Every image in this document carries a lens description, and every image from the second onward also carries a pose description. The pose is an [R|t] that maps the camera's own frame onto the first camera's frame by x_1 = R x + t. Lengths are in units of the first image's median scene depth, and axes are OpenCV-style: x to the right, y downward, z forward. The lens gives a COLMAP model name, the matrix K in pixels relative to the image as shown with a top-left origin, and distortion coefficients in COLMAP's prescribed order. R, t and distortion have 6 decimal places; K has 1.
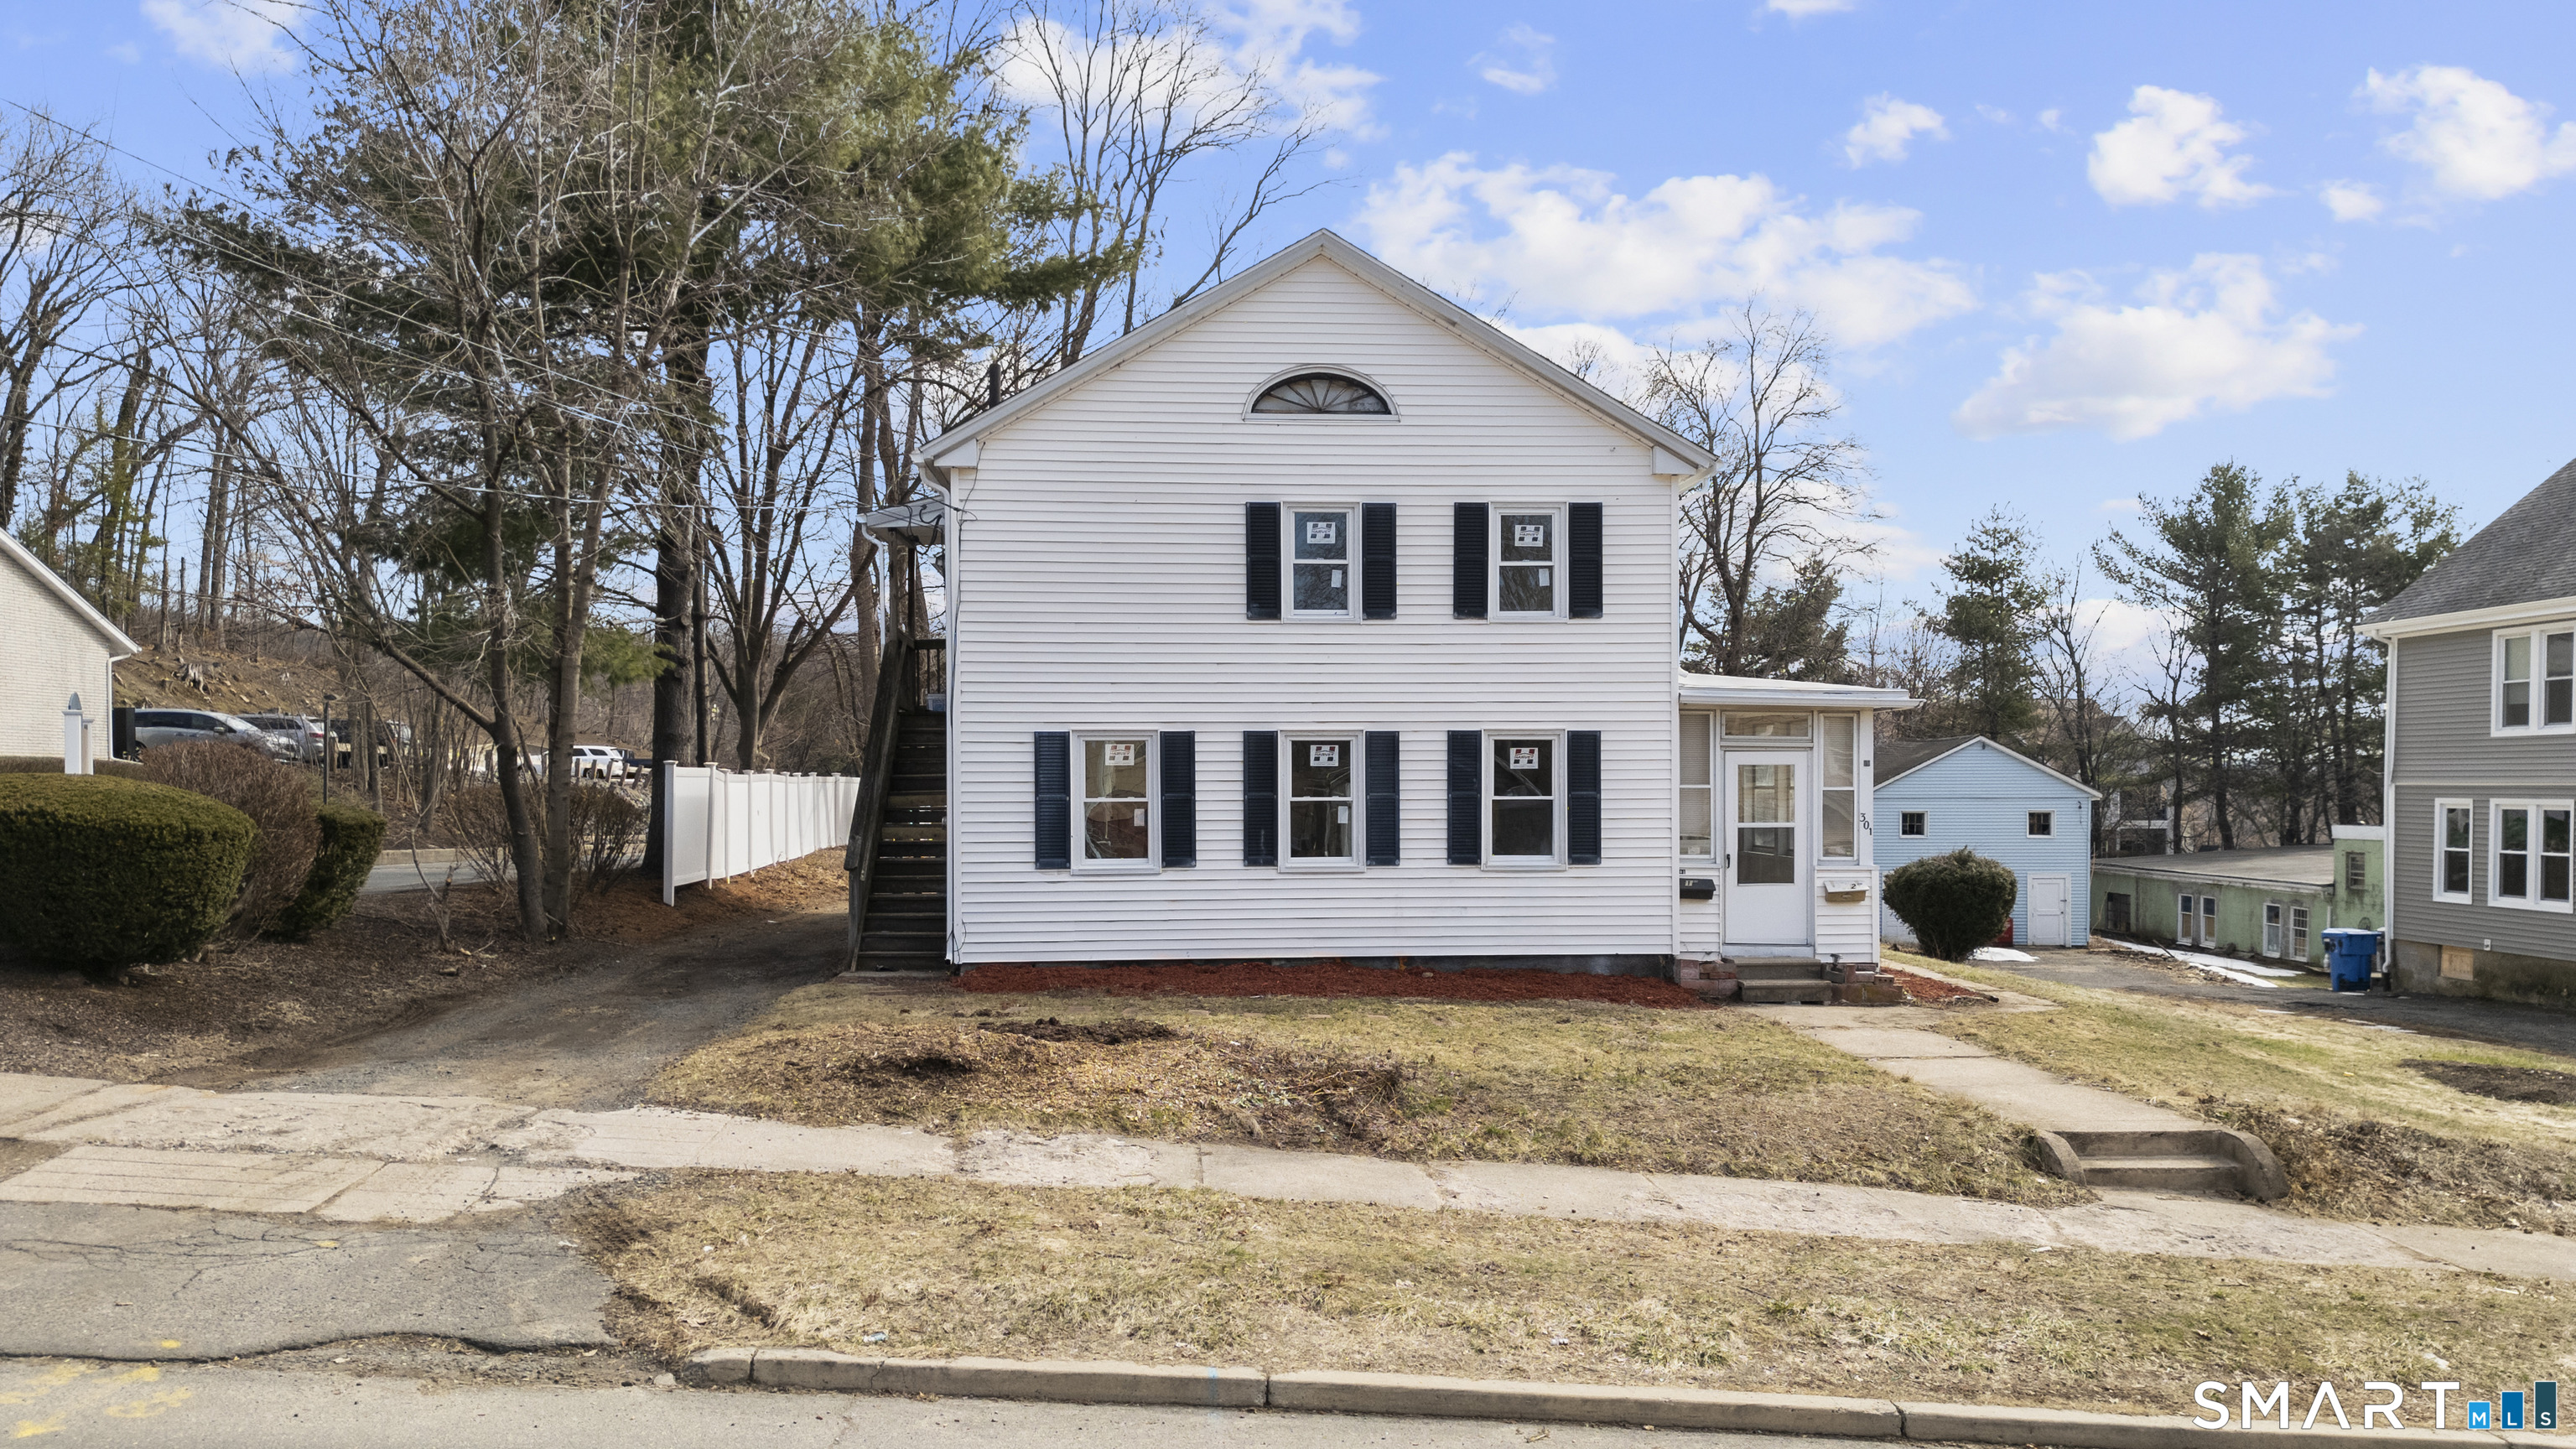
lens RADIAL K [[1735.4, 0, 1295.0], [0, 1735.4, 804.6], [0, 0, 1]] dist [0.075662, 0.000270]
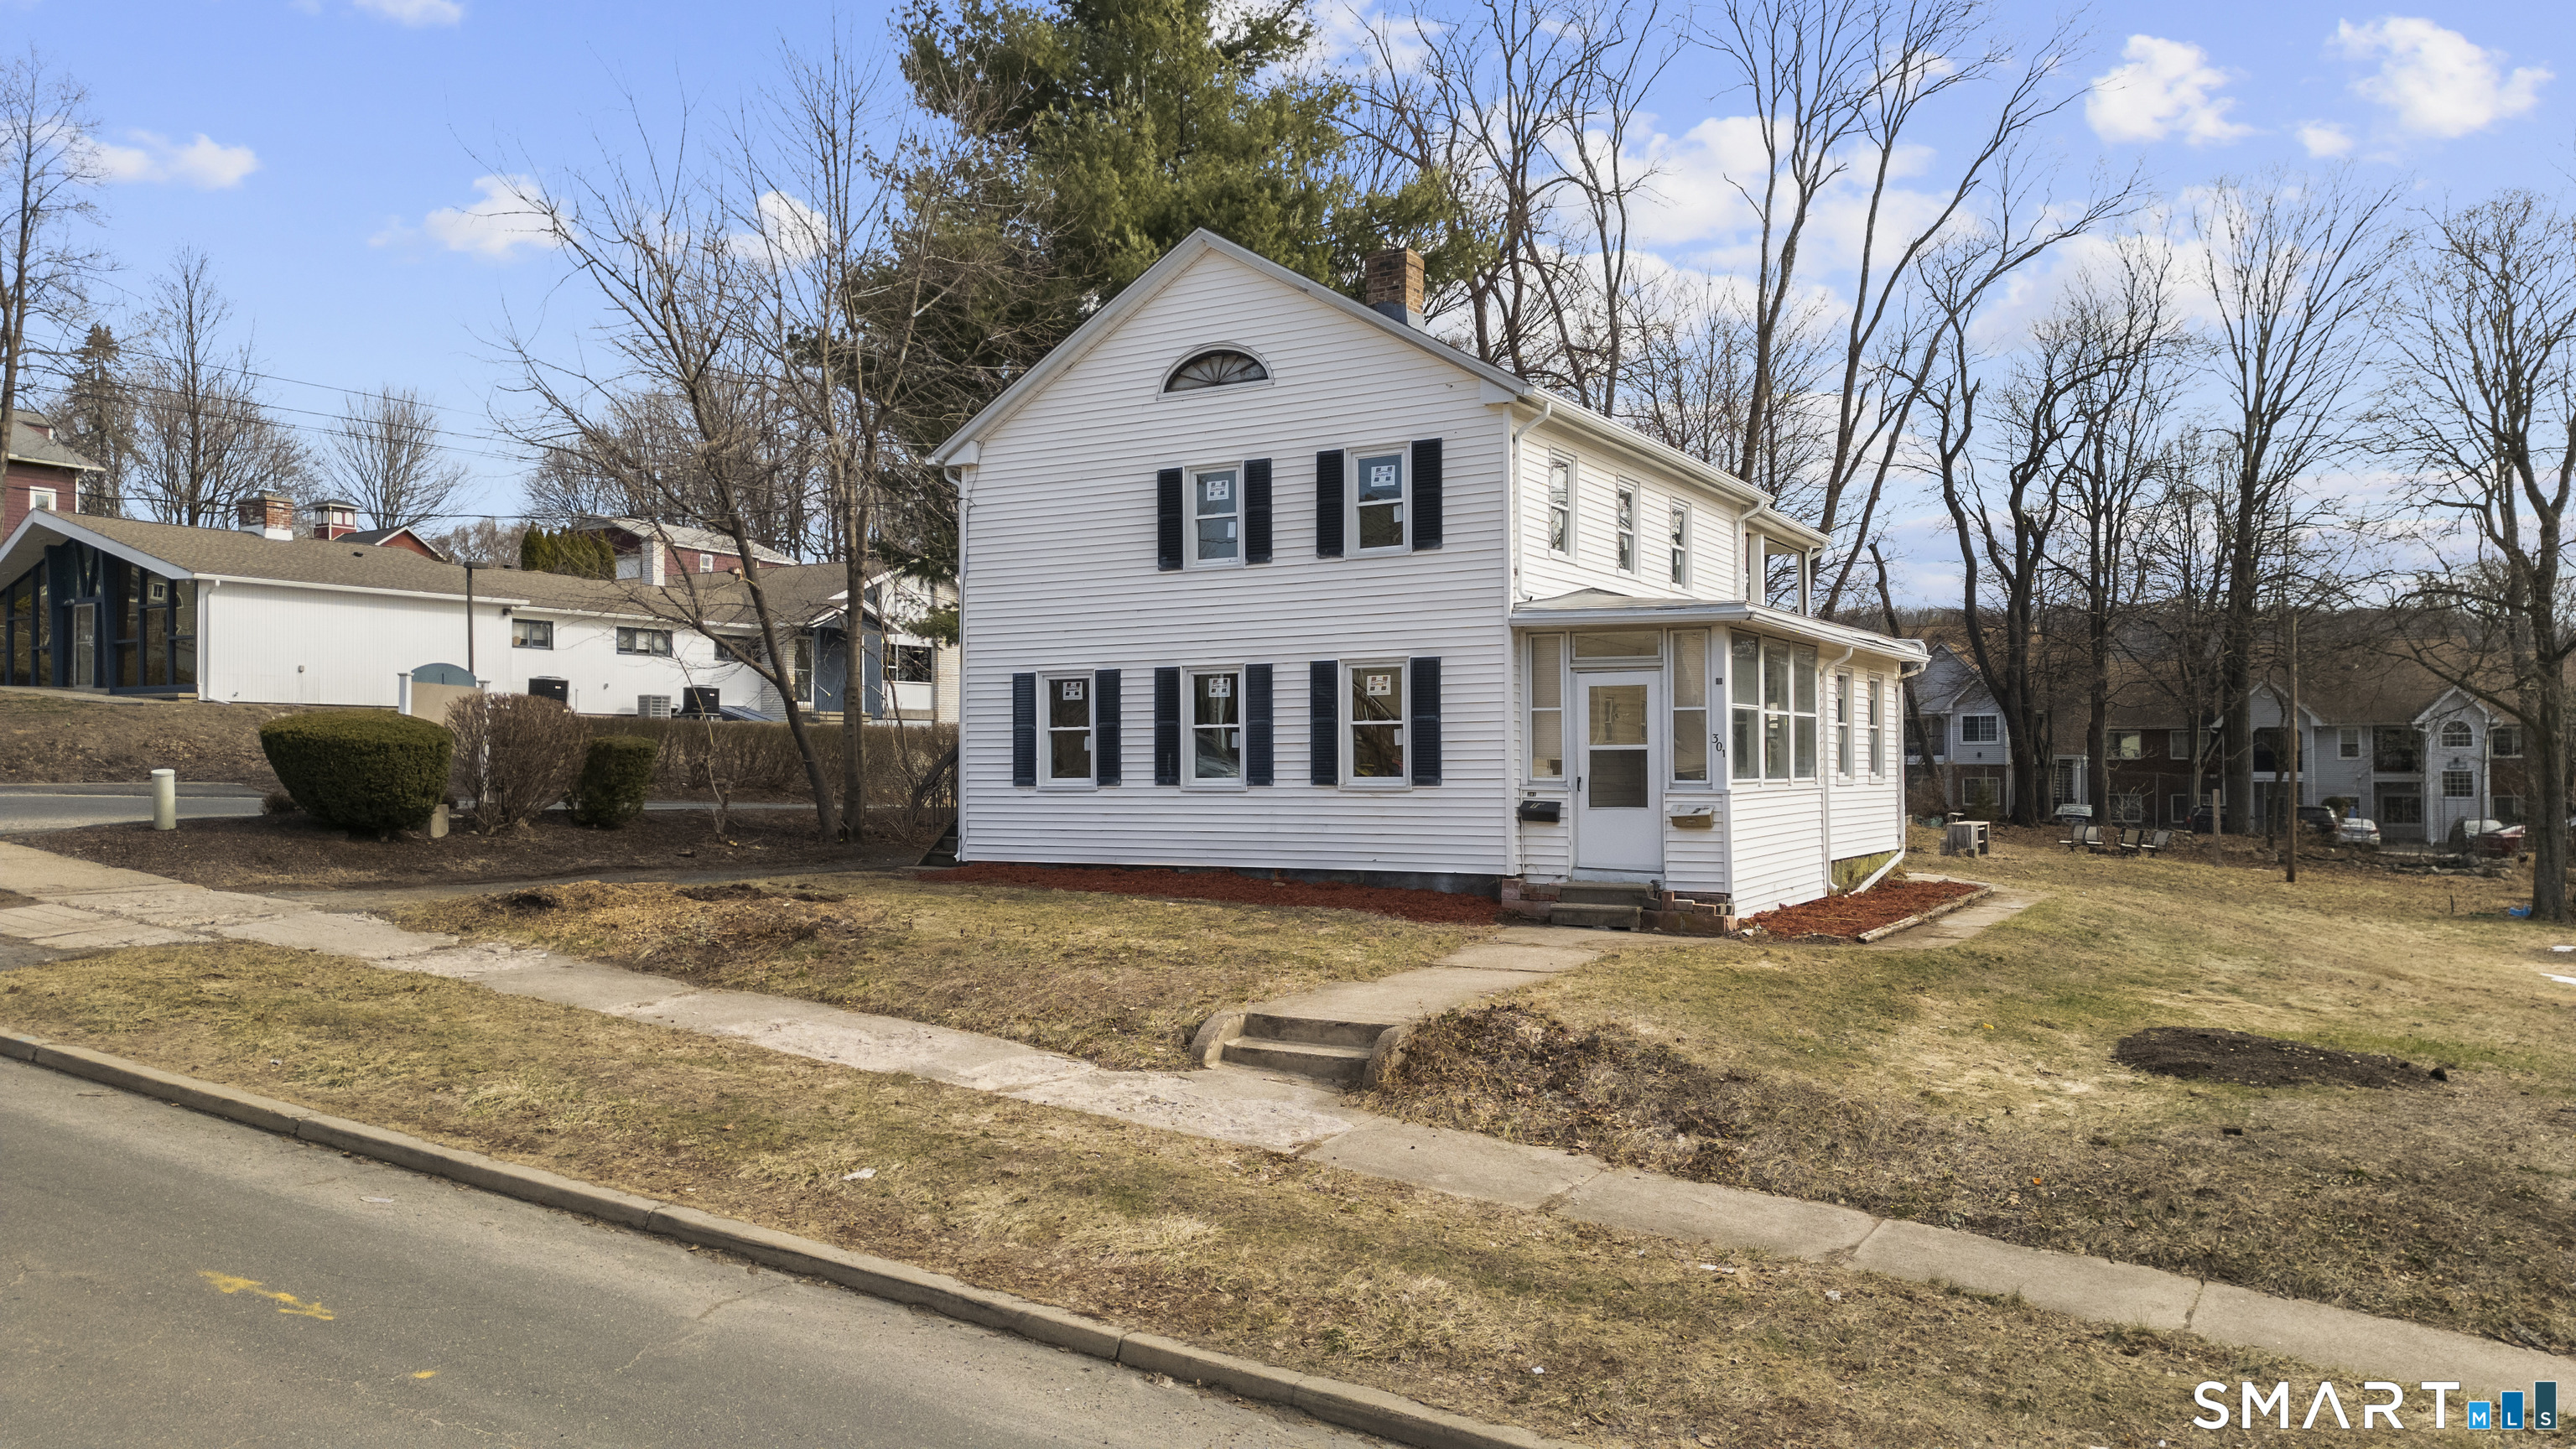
lens RADIAL K [[1753.5, 0, 1288.0], [0, 1753.5, 724.5], [0, 0, 1]] dist [0.085889, 0.000127]
pose [[0.826740, -0.013119, -0.562431, 0.691234], [0.000173, 0.999734, -0.023065, 0.022209], [0.562584, 0.018972, 0.826522, 0.083444]]
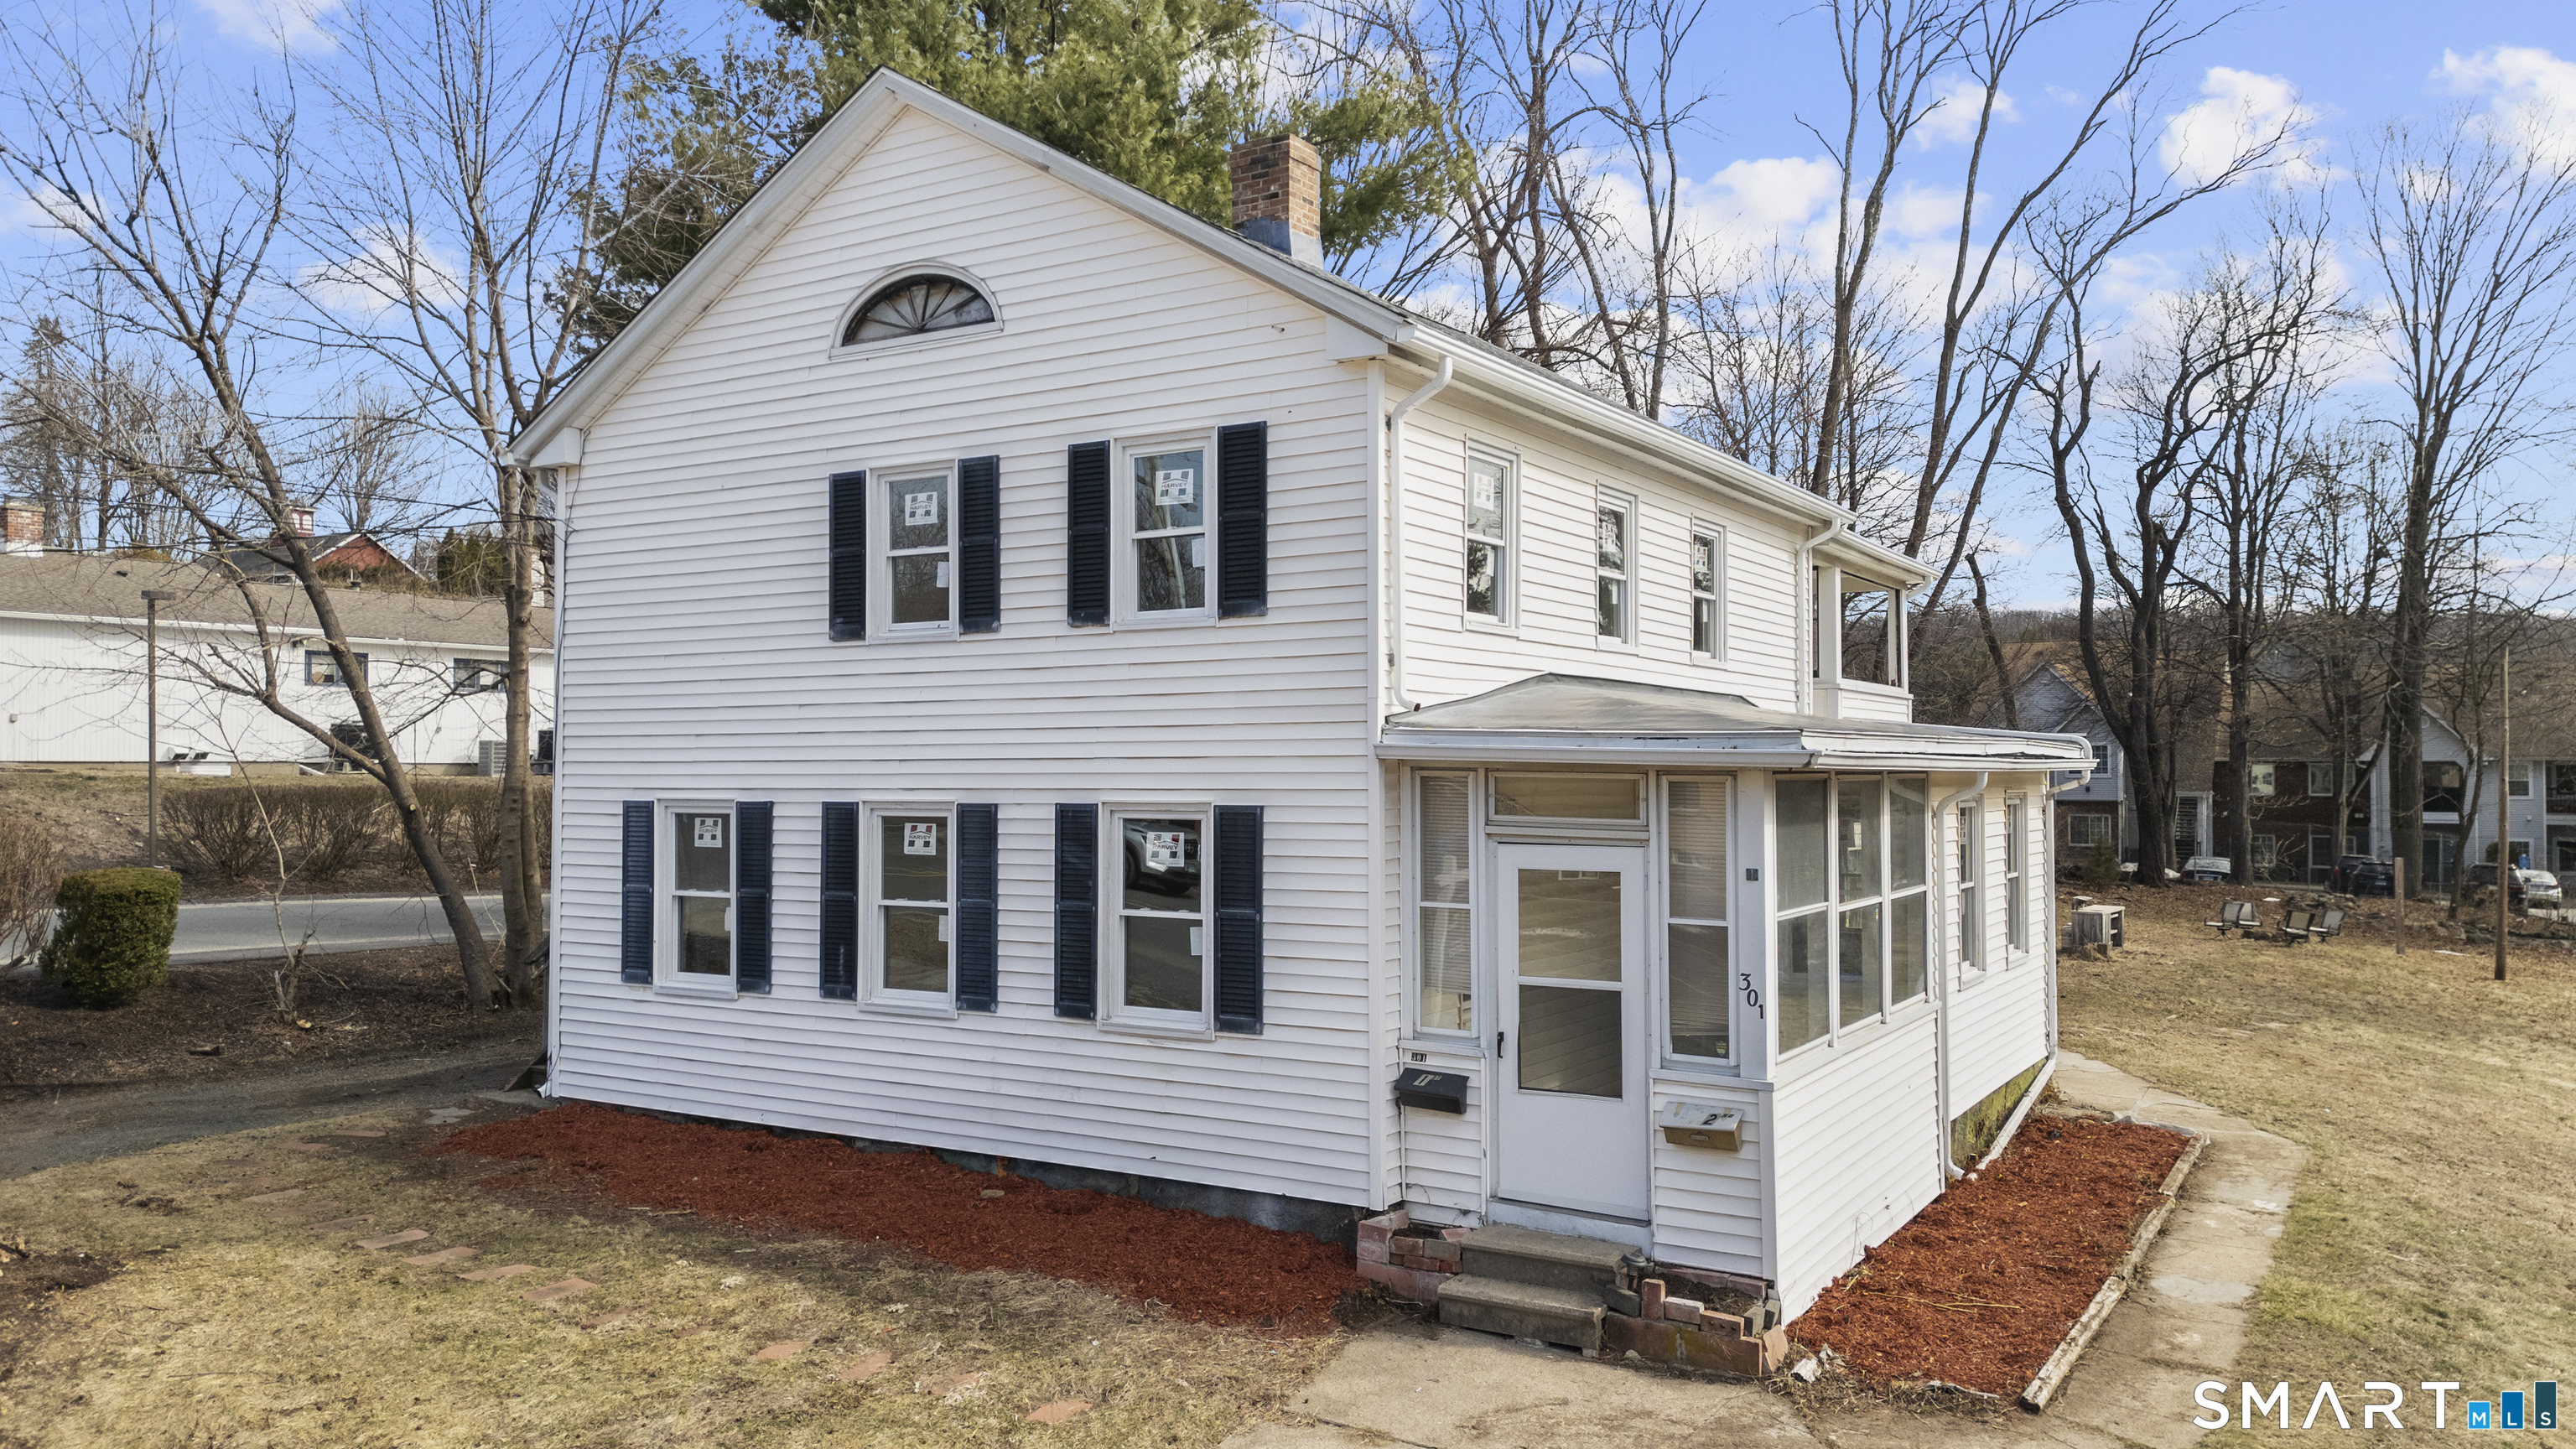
lens RADIAL K [[1812.1, 0, 1288.0], [0, 1812.1, 724.5], [0, 0, 1]] dist [0.077193, -0.000356]
pose [[0.808556, -0.011595, -0.588306, 0.545013], [-0.004642, 0.999649, -0.026082, -0.054337], [0.588401, 0.023819, 0.808218, 0.510683]]
